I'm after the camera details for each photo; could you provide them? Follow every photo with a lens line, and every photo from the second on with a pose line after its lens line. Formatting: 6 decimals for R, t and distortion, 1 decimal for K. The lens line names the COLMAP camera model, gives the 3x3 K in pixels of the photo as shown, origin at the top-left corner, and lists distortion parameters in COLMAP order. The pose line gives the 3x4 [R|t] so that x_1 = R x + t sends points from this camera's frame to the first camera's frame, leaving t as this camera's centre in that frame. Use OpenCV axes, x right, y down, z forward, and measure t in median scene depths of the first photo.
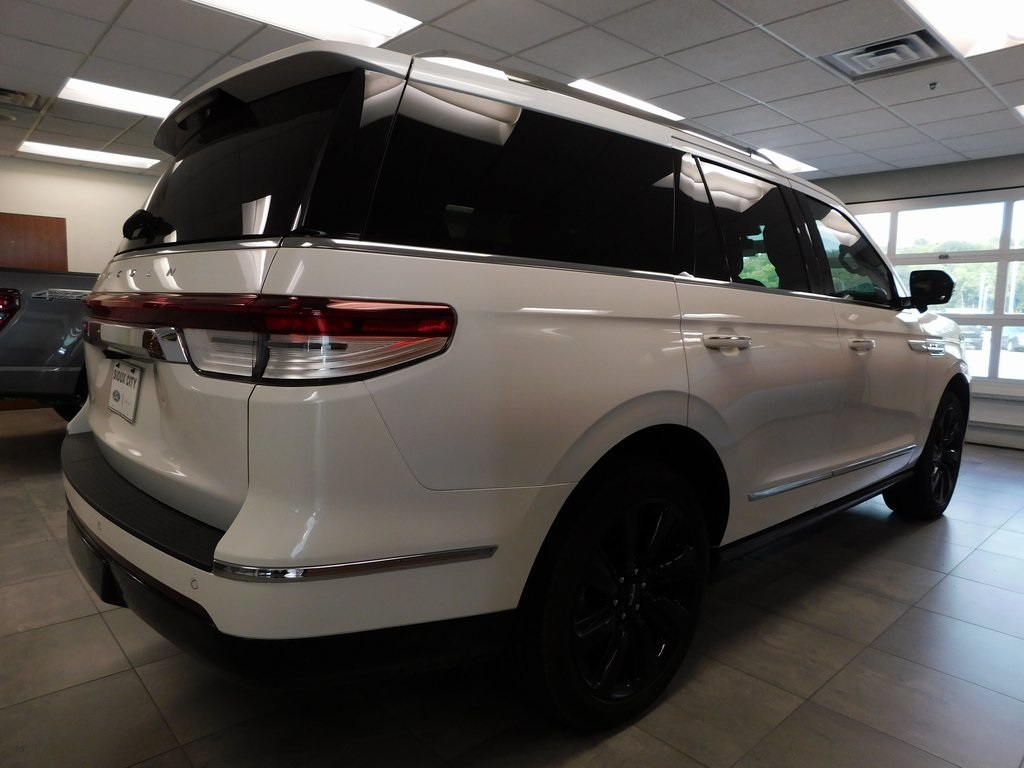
lens RADIAL K [[666.0, 0, 512.0], [0, 666.0, 384.0], [0, 0, 1]] dist [-0.061795, 0.042793]
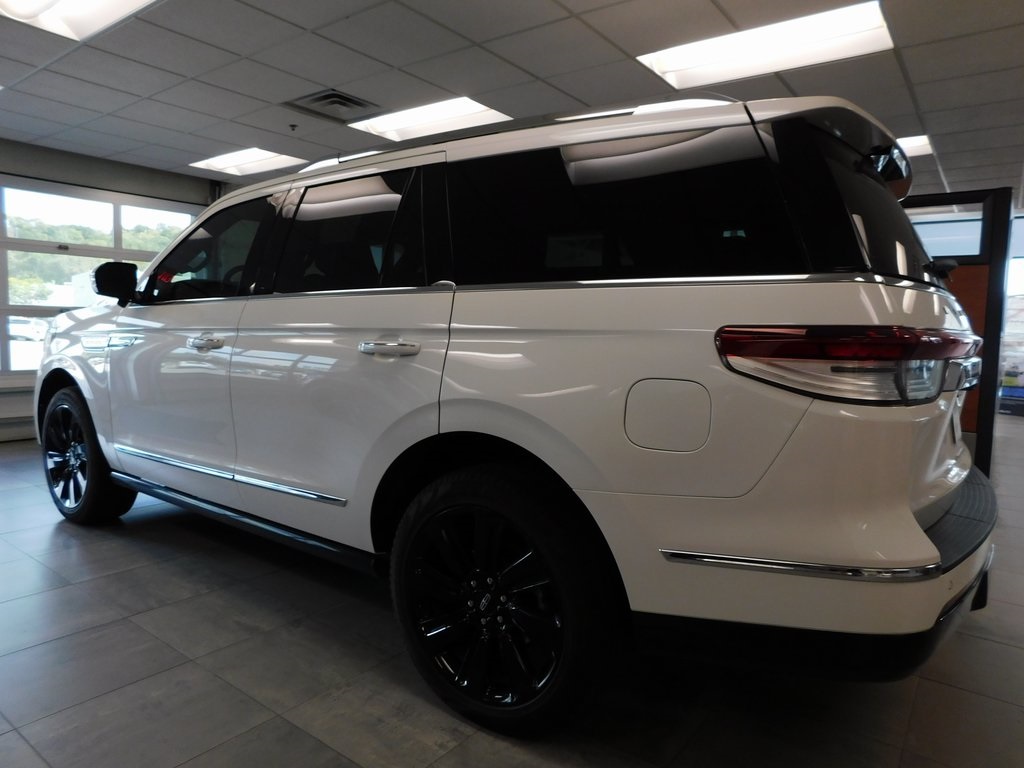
lens RADIAL K [[666.0, 0, 512.0], [0, 666.0, 384.0], [0, 0, 1]] dist [-0.061795, 0.042793]
pose [[-0.190080, -0.118770, 0.974558, -0.895778], [0.082220, 0.987243, 0.136352, -0.154178], [-0.978320, 0.106046, -0.177890, 1.139205]]
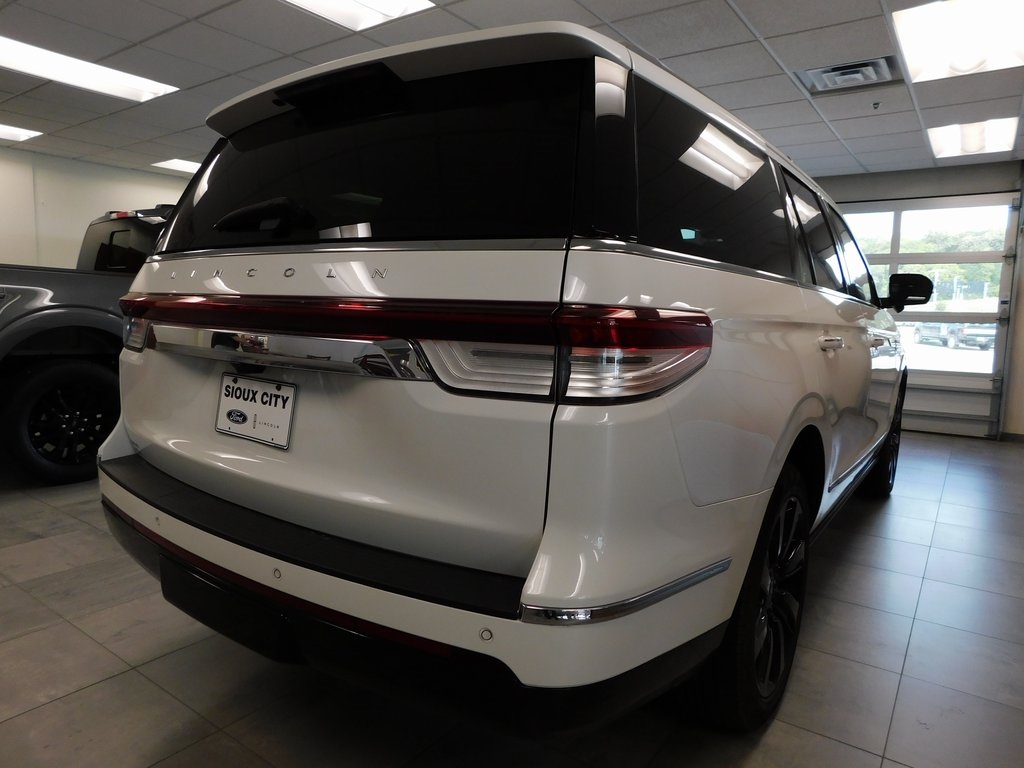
lens RADIAL K [[666.0, 0, 512.0], [0, 666.0, 384.0], [0, 0, 1]] dist [-0.061795, 0.042793]
pose [[0.977842, -0.023238, 0.208050, -0.260112], [0.021187, 0.999703, 0.012078, -0.015950], [-0.208268, -0.007402, 0.978044, 0.056209]]
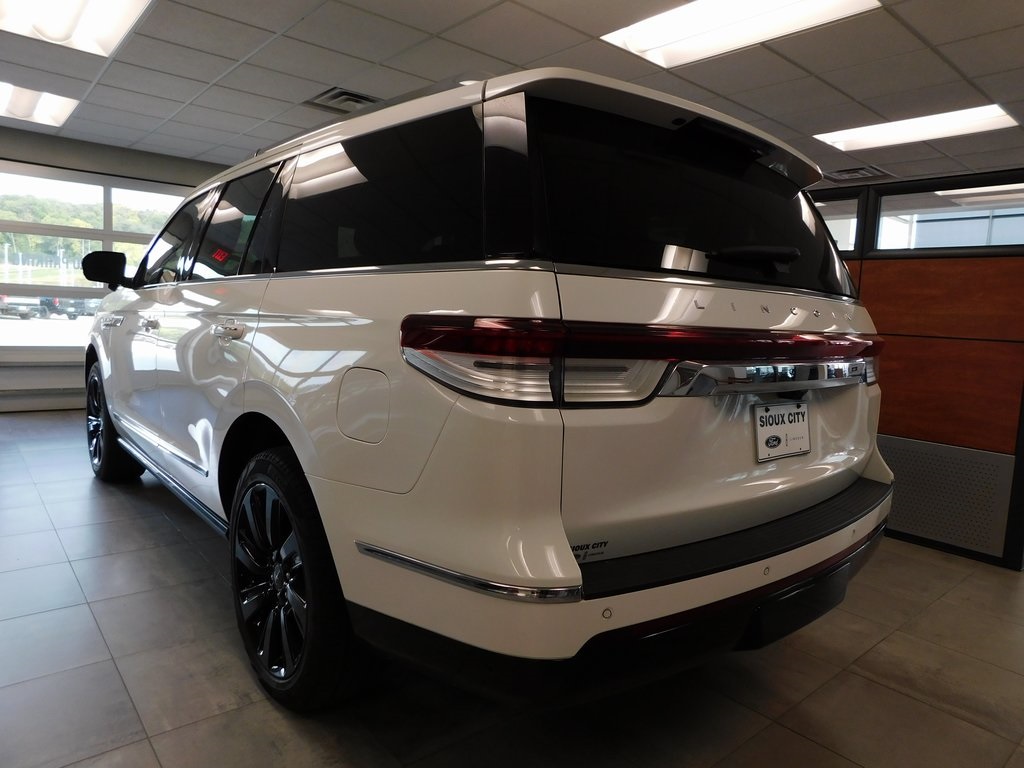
lens RADIAL K [[666.0, 0, 512.0], [0, 666.0, 384.0], [0, 0, 1]] dist [-0.061795, 0.042793]
pose [[0.033512, -0.134202, 0.990387, -0.916694], [0.067003, 0.989016, 0.131749, -0.125661], [-0.997190, 0.061944, 0.042136, 0.794120]]
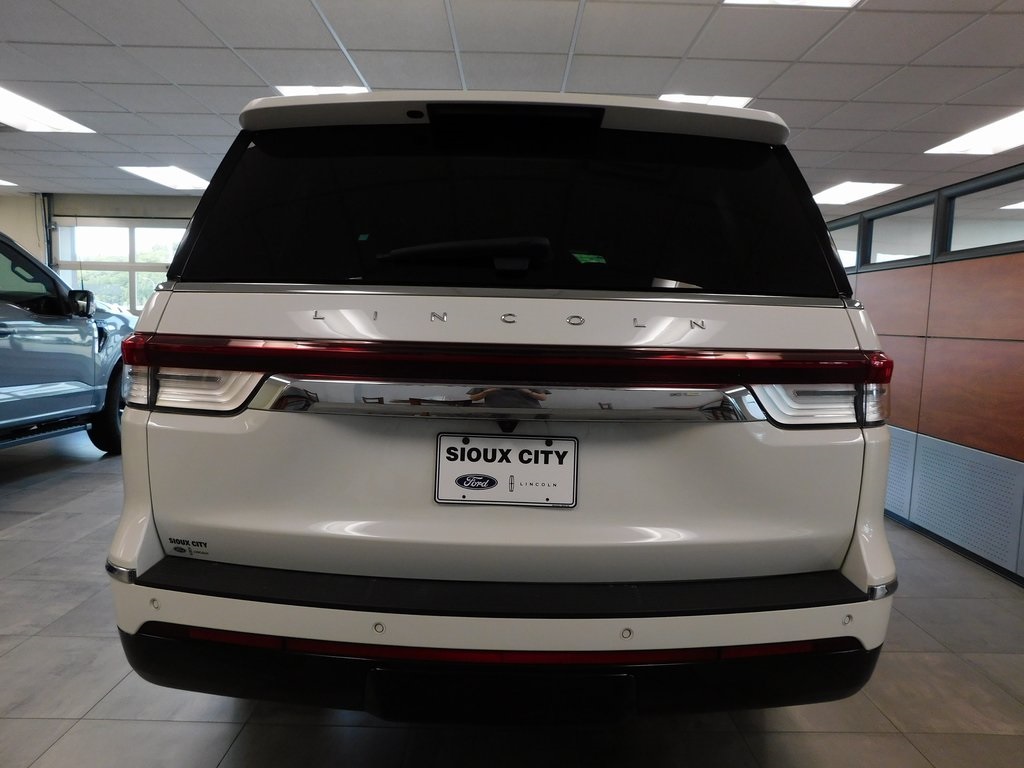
lens RADIAL K [[409.4, 0, 512.0], [0, 409.4, 384.0], [0, 0, 1]] dist [-0.000380, 0.000054]
pose [[0.676162, -0.093209, 0.730833, -0.542858], [0.080238, 0.995381, 0.052713, -0.067560], [-0.732370, 0.022998, 0.680518, 0.392588]]
